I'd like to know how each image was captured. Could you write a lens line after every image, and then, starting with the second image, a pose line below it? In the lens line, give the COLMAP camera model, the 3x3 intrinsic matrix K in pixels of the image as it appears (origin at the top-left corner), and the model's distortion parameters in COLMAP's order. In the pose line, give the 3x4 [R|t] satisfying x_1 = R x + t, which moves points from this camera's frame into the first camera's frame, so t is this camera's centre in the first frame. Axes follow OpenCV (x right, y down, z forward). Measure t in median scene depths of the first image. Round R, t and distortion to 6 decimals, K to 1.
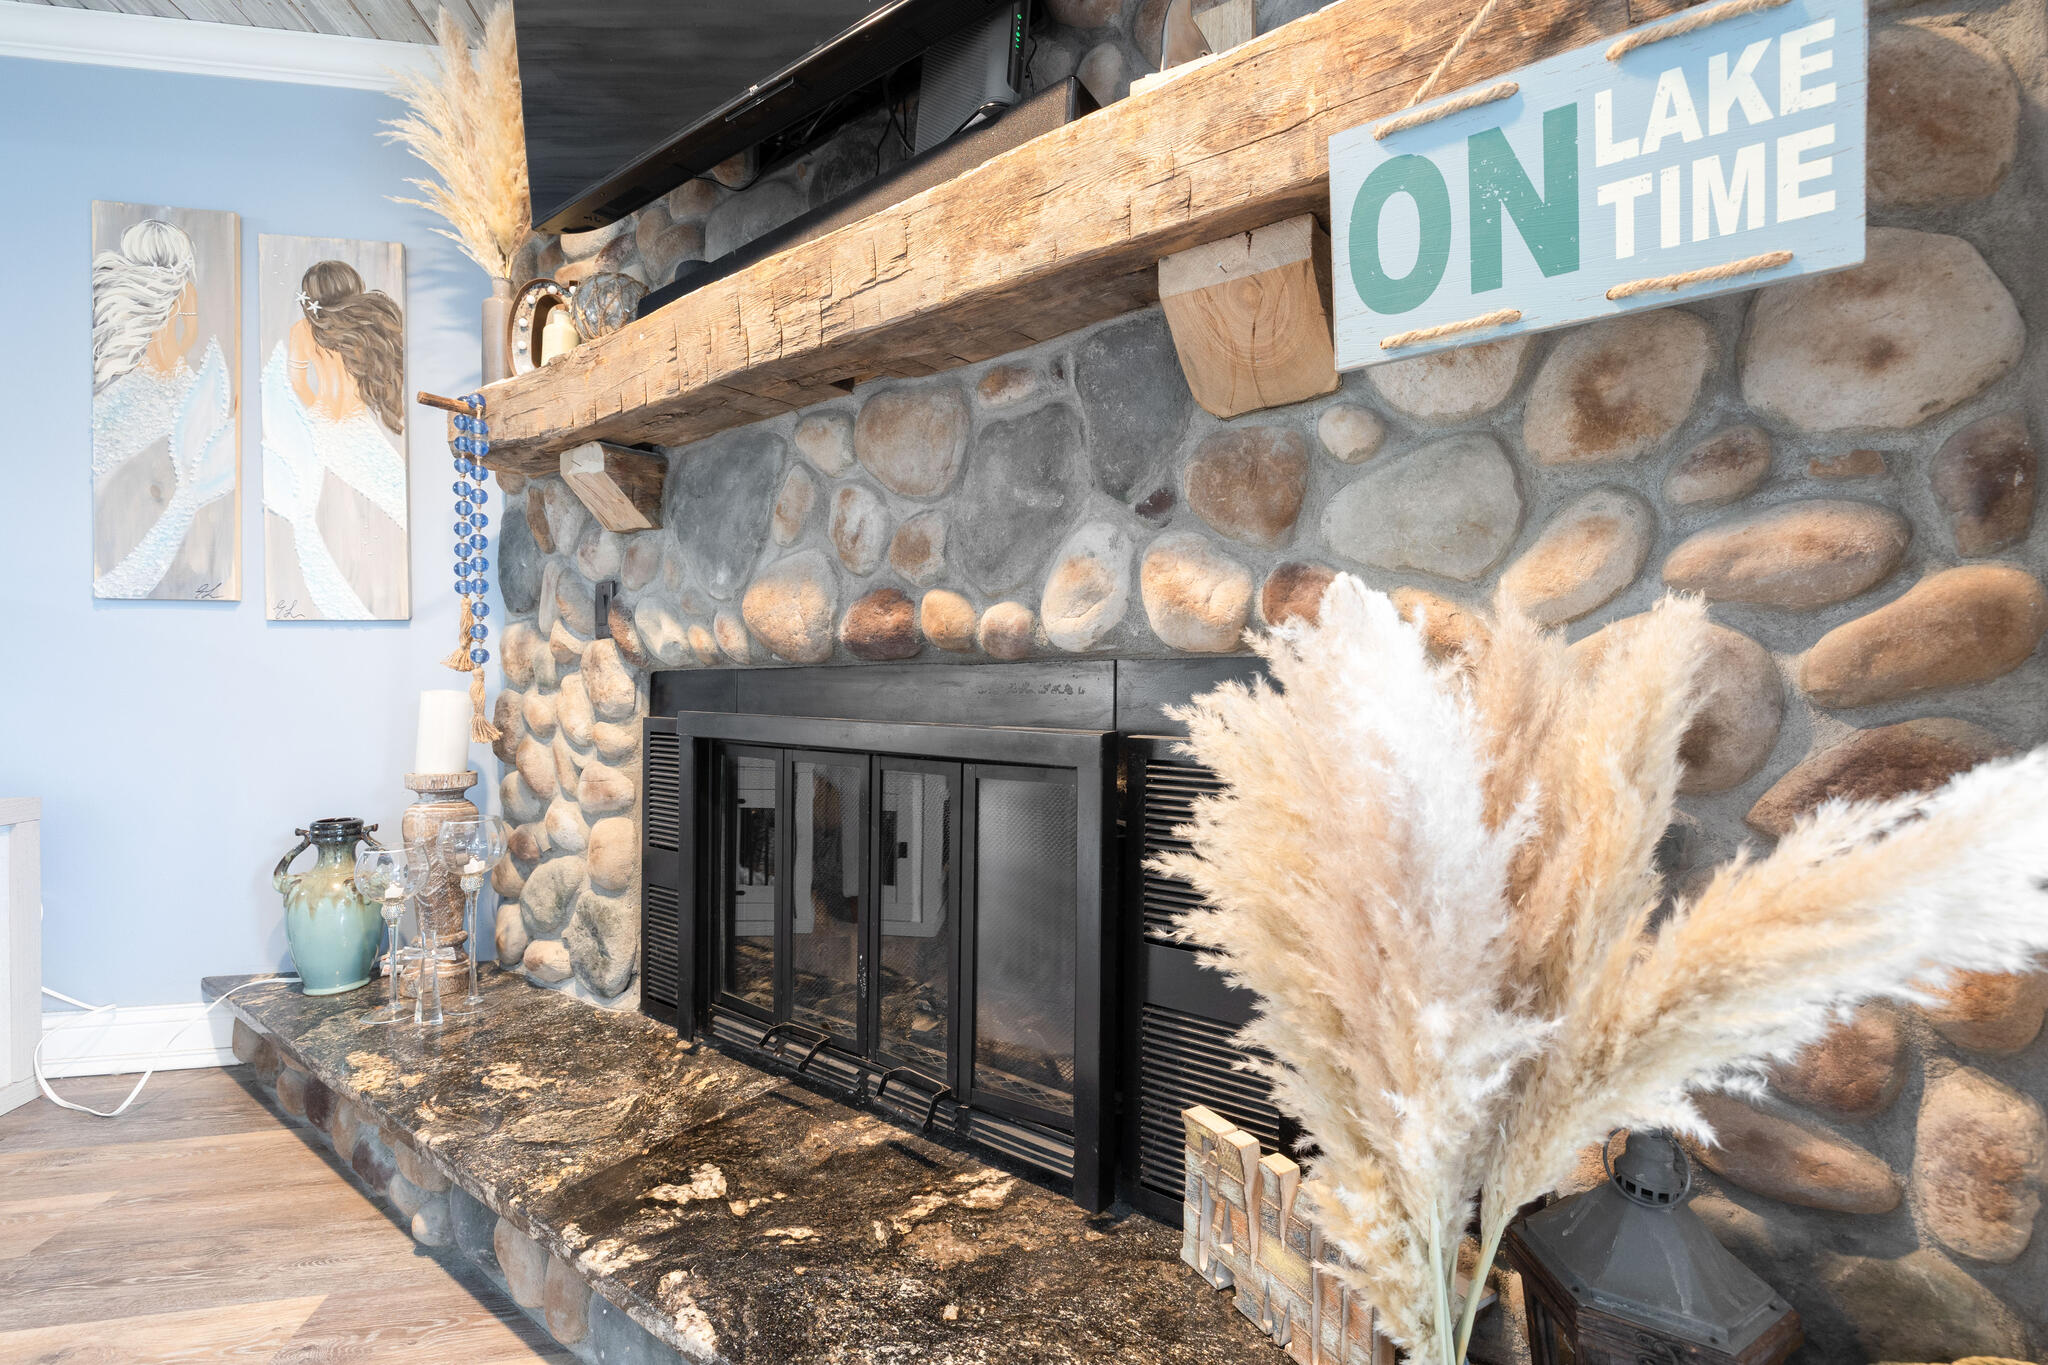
lens RADIAL K [[863.7, 0, 1024.4], [0, 863.7, 678.4], [0, 0, 1]] dist [-0.001863, -0.000125]
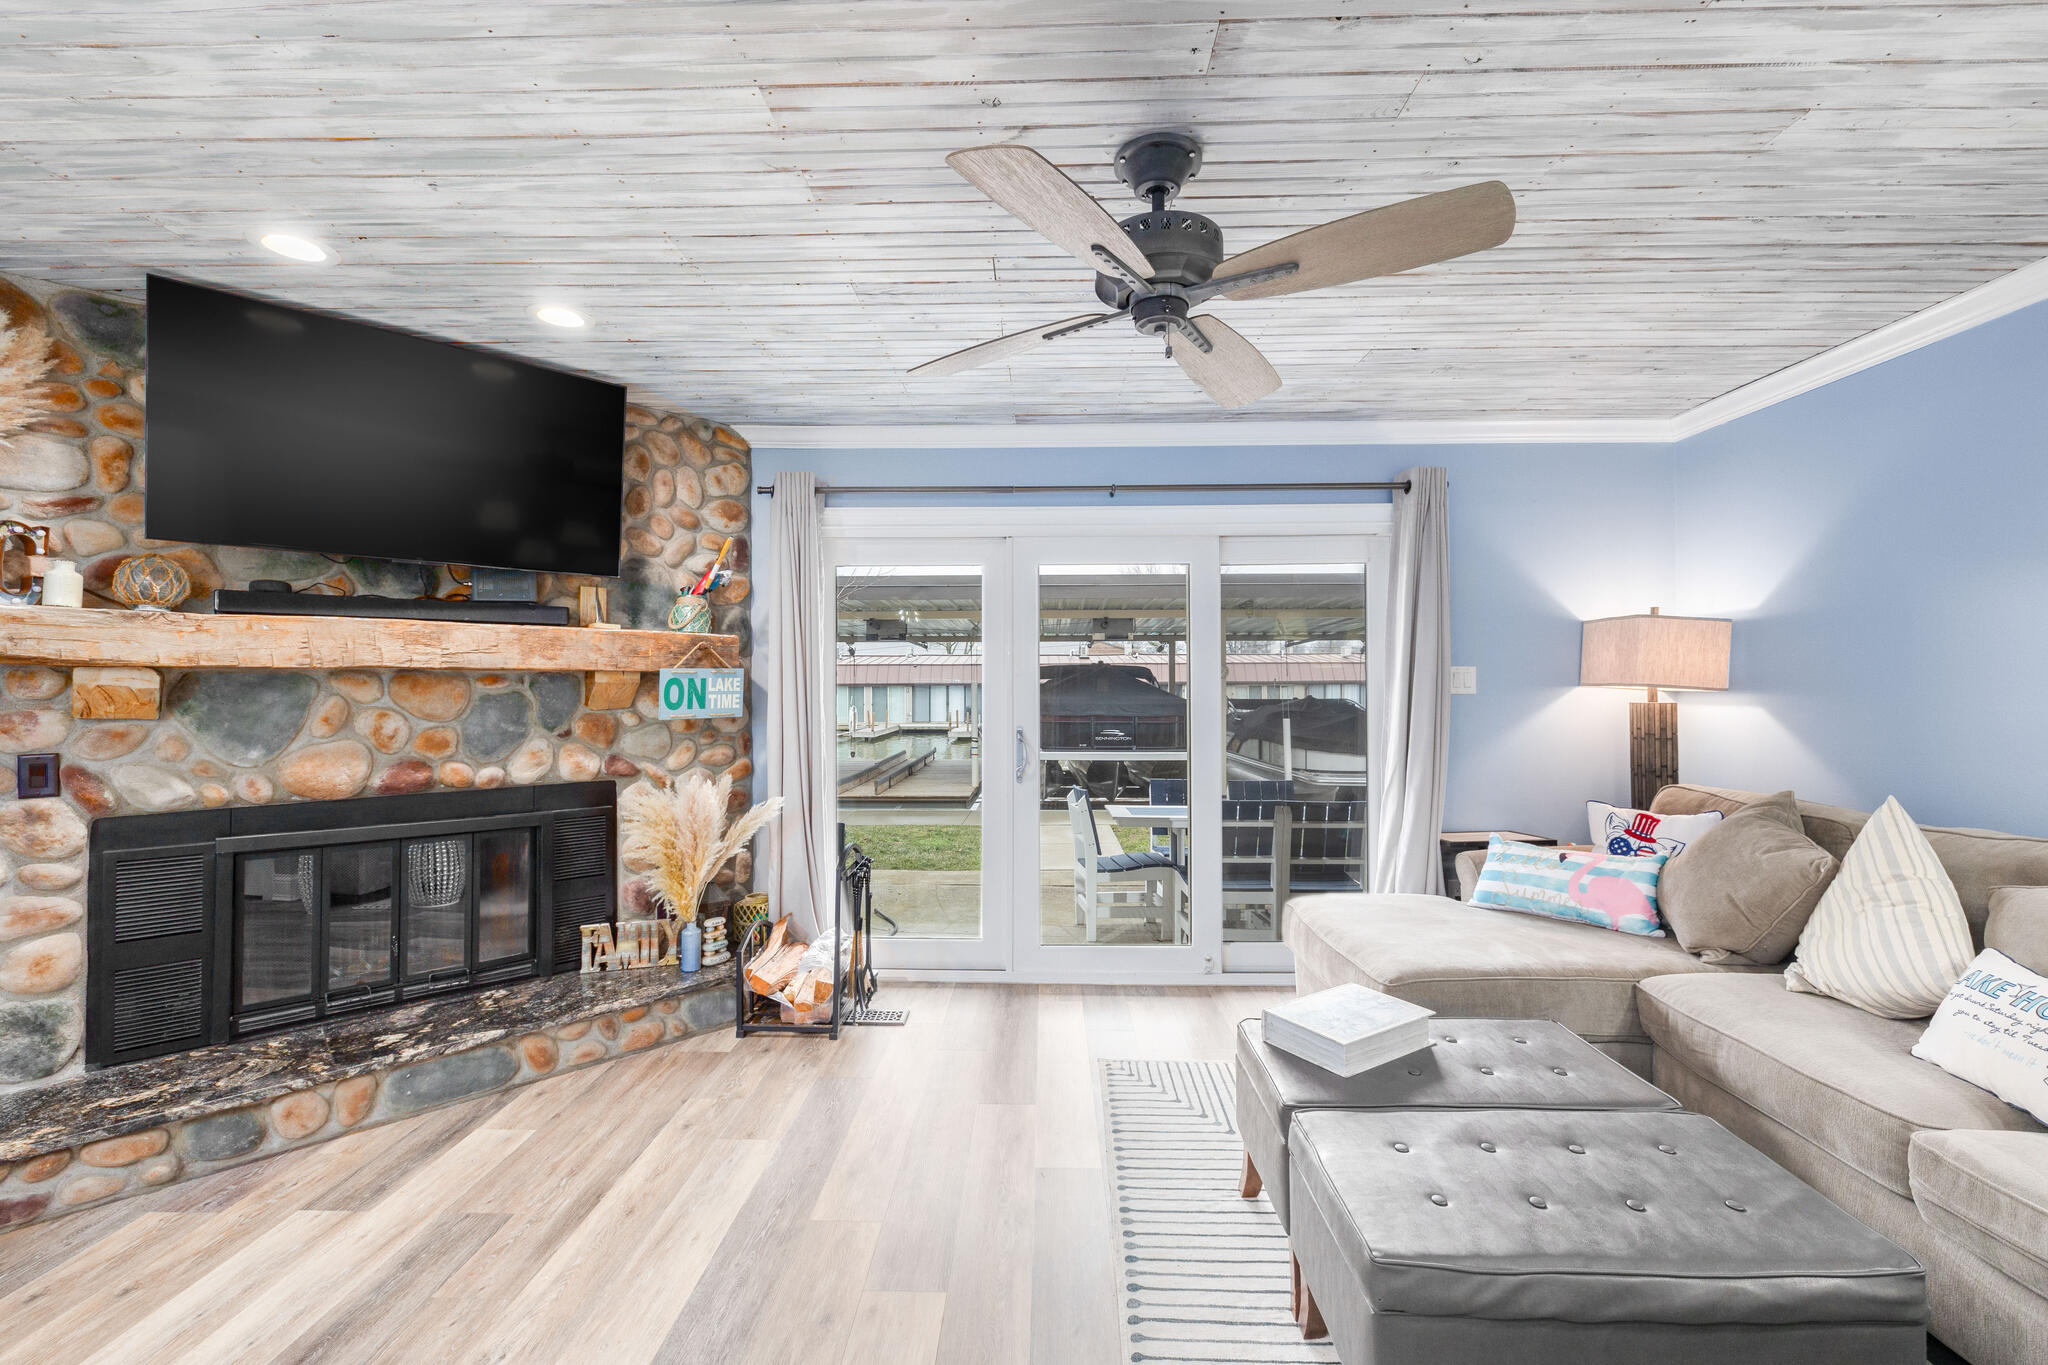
lens RADIAL K [[863.7, 0, 1024.4], [0, 863.7, 683.0], [0, 0, 1]] dist [-0.001863, -0.000125]
pose [[0.199303, 0.008193, 0.979904, -2.286875], [-0.000167, 0.999965, -0.008326, -0.326028], [-0.979938, 0.001495, 0.199298, -1.083197]]
